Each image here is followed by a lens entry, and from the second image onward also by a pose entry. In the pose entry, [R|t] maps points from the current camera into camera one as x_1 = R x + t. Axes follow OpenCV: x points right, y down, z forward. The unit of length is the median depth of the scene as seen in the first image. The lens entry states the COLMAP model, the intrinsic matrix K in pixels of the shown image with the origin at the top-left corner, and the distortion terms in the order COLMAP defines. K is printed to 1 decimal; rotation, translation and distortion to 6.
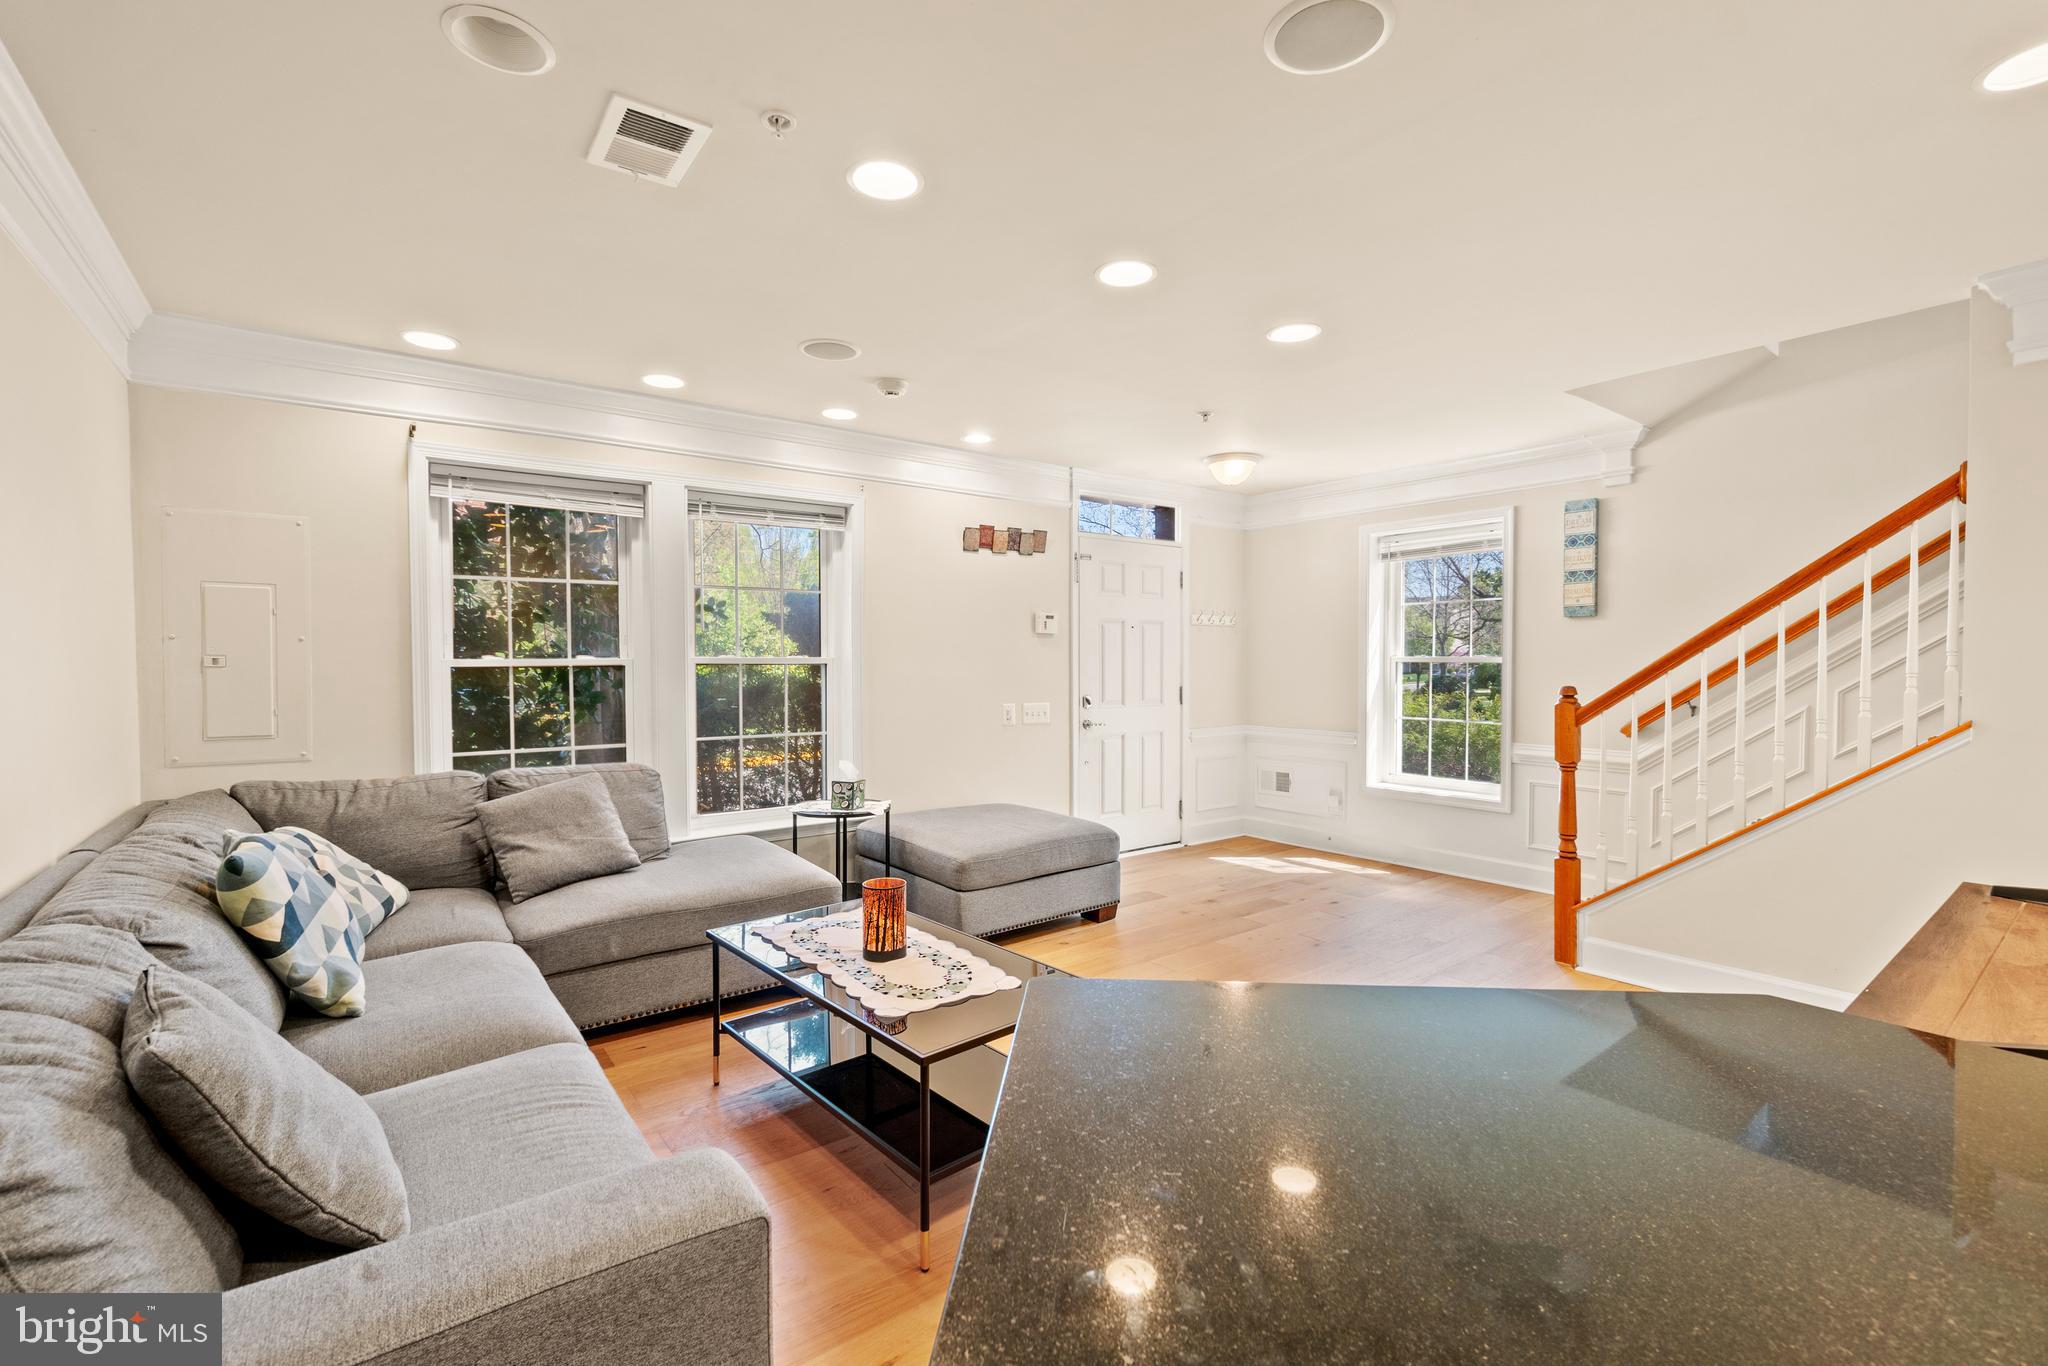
lens RADIAL K [[903.1, 0, 1011.5], [0, 903.1, 655.8], [0, 0, 1]] dist [-0.000654, 0.000105]
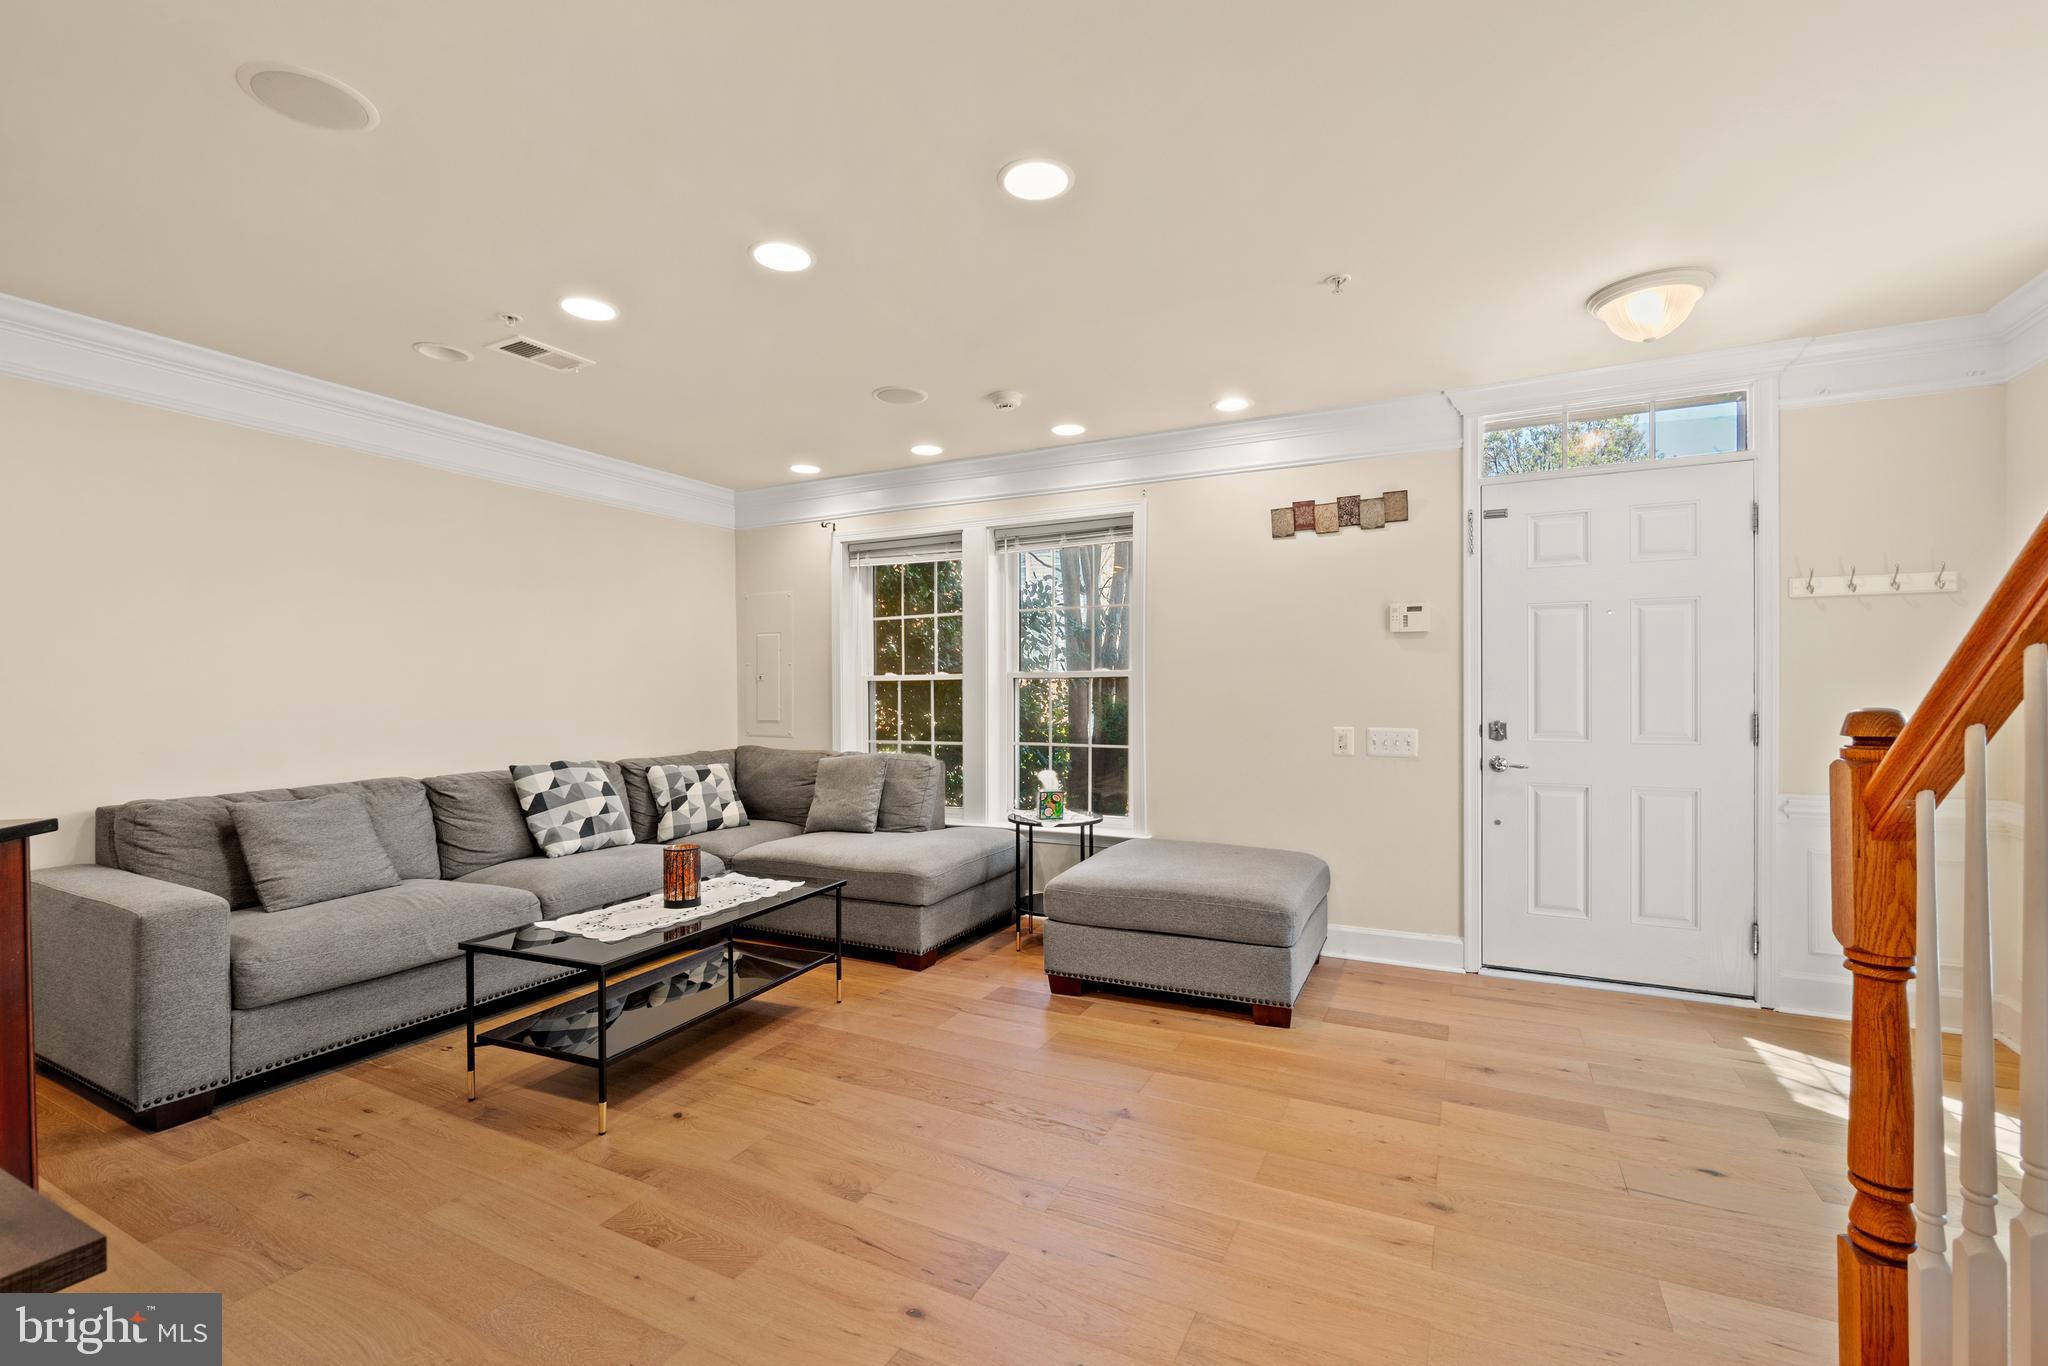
lens RADIAL K [[887.4, 0, 1024.0], [0, 887.4, 667.8], [0, 0, 1]] dist [-0.003895, -0.000364]
pose [[0.430454, -0.025962, -0.902239, 0.657475], [0.006231, 0.999648, -0.025792, 0.024322], [0.902591, 0.005480, 0.430464, 0.509367]]
